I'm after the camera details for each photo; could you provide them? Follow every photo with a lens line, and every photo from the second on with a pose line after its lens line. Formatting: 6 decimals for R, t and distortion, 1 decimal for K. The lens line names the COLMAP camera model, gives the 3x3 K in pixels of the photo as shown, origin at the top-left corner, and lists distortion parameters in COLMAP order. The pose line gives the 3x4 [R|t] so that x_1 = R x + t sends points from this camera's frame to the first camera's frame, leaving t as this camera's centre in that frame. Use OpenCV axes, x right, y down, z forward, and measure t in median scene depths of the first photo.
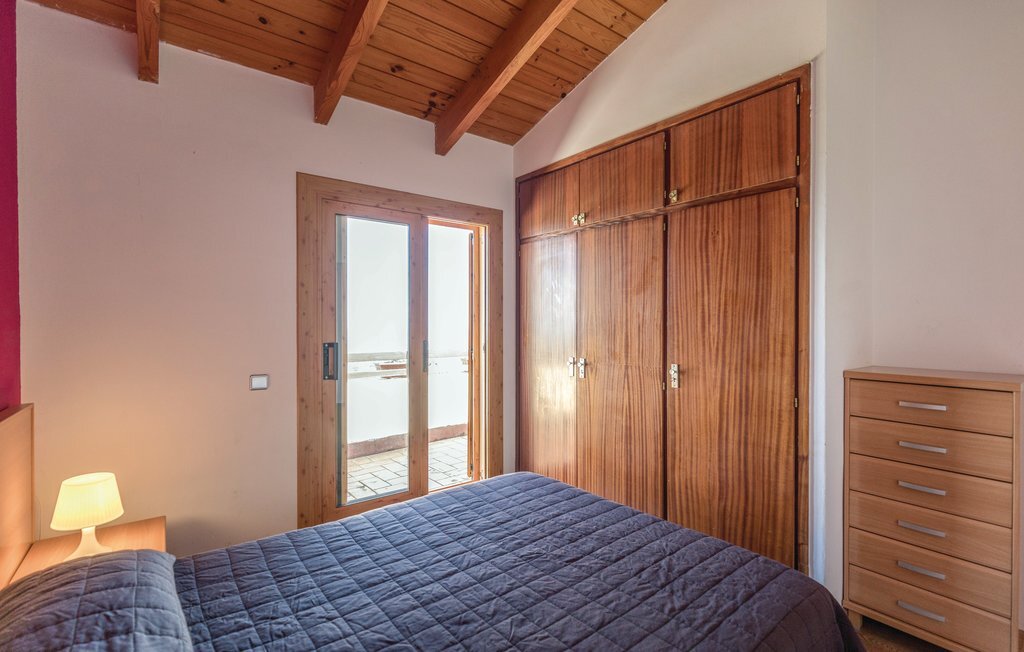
lens RADIAL K [[470.7, 0, 519.4], [0, 470.7, 327.5], [0, 0, 1]] dist [0.003840, -0.000400]
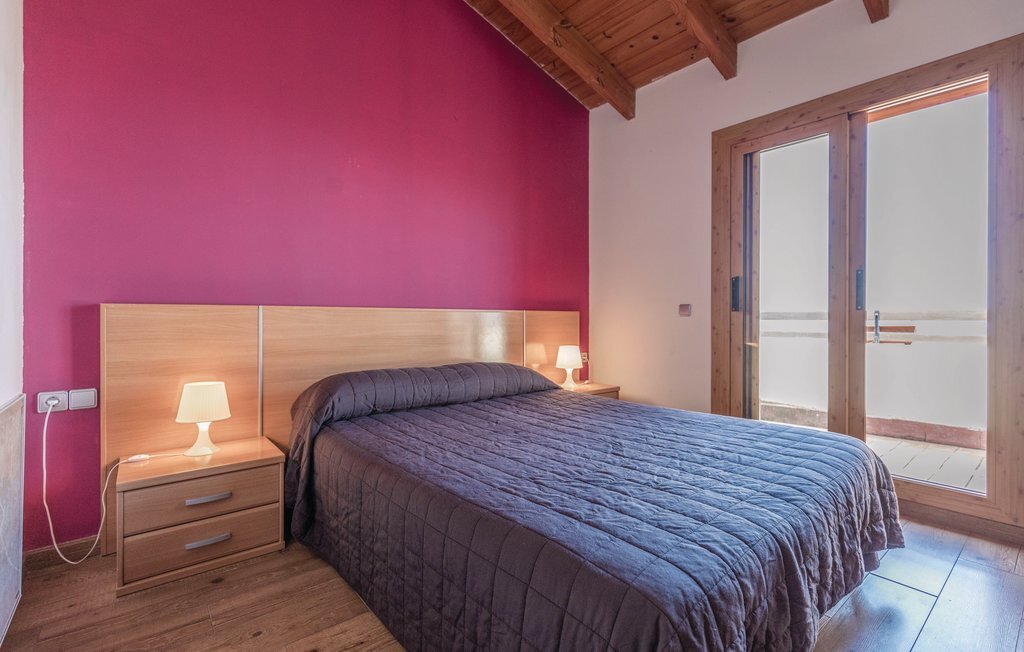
lens RADIAL K [[470.7, 0, 518.9], [0, 470.7, 320.2], [0, 0, 1]] dist [0.003840, -0.000400]
pose [[0.025696, 0.001216, -0.999669, 0.749828], [-0.014819, 0.999890, 0.000836, 0.156909], [0.999560, 0.014792, 0.025711, 0.543315]]
